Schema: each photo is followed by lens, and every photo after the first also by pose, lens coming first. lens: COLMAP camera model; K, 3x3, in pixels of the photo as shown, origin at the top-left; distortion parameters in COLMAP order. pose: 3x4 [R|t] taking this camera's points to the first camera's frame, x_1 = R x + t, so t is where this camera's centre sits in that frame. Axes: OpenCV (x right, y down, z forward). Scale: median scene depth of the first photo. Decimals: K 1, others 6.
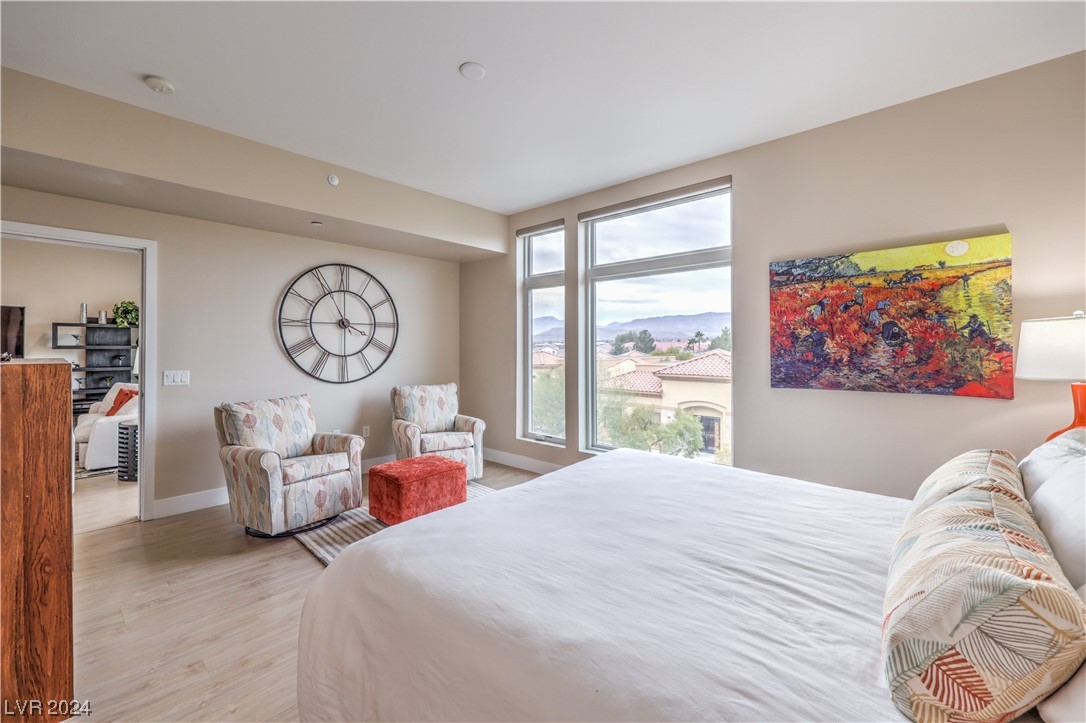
lens RADIAL K [[444.3, 0, 535.1], [0, 444.3, 347.0], [0, 0, 1]] dist [-0.002734, -0.001035]
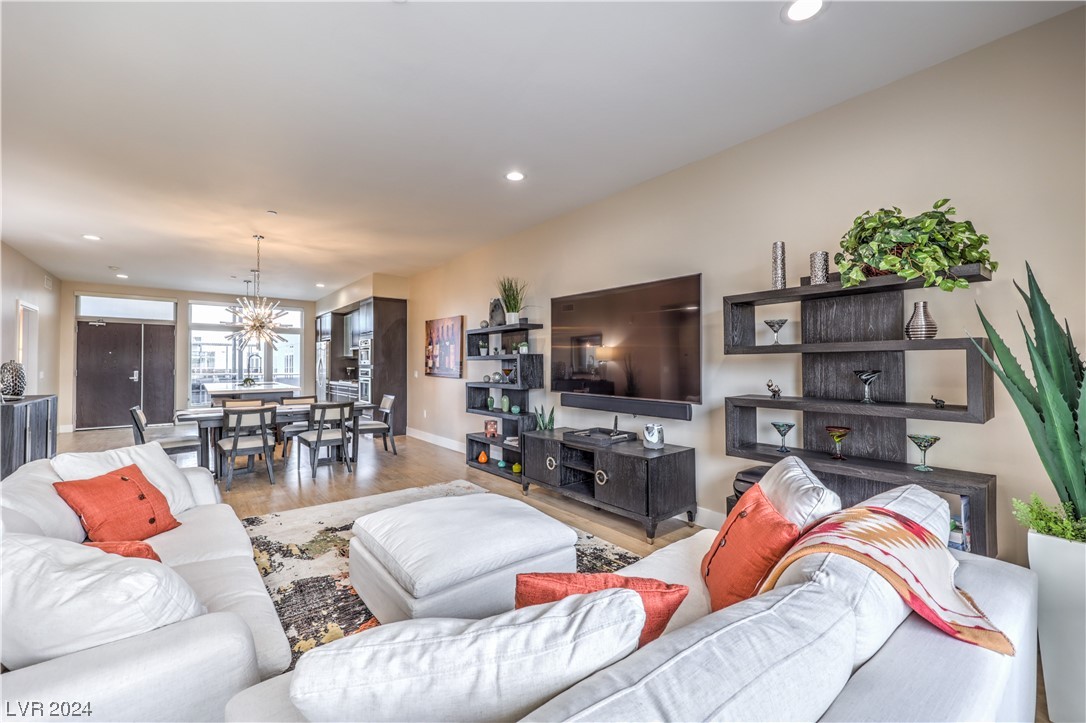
lens RADIAL K [[444.3, 0, 544.0], [0, 444.3, 358.4], [0, 0, 1]] dist [-0.002734, -0.001035]
pose [[-0.146581, -0.013644, -0.989105, -0.572394], [0.004403, 0.999886, -0.014446, 0.014486], [0.989189, -0.006473, -0.146504, 0.819063]]
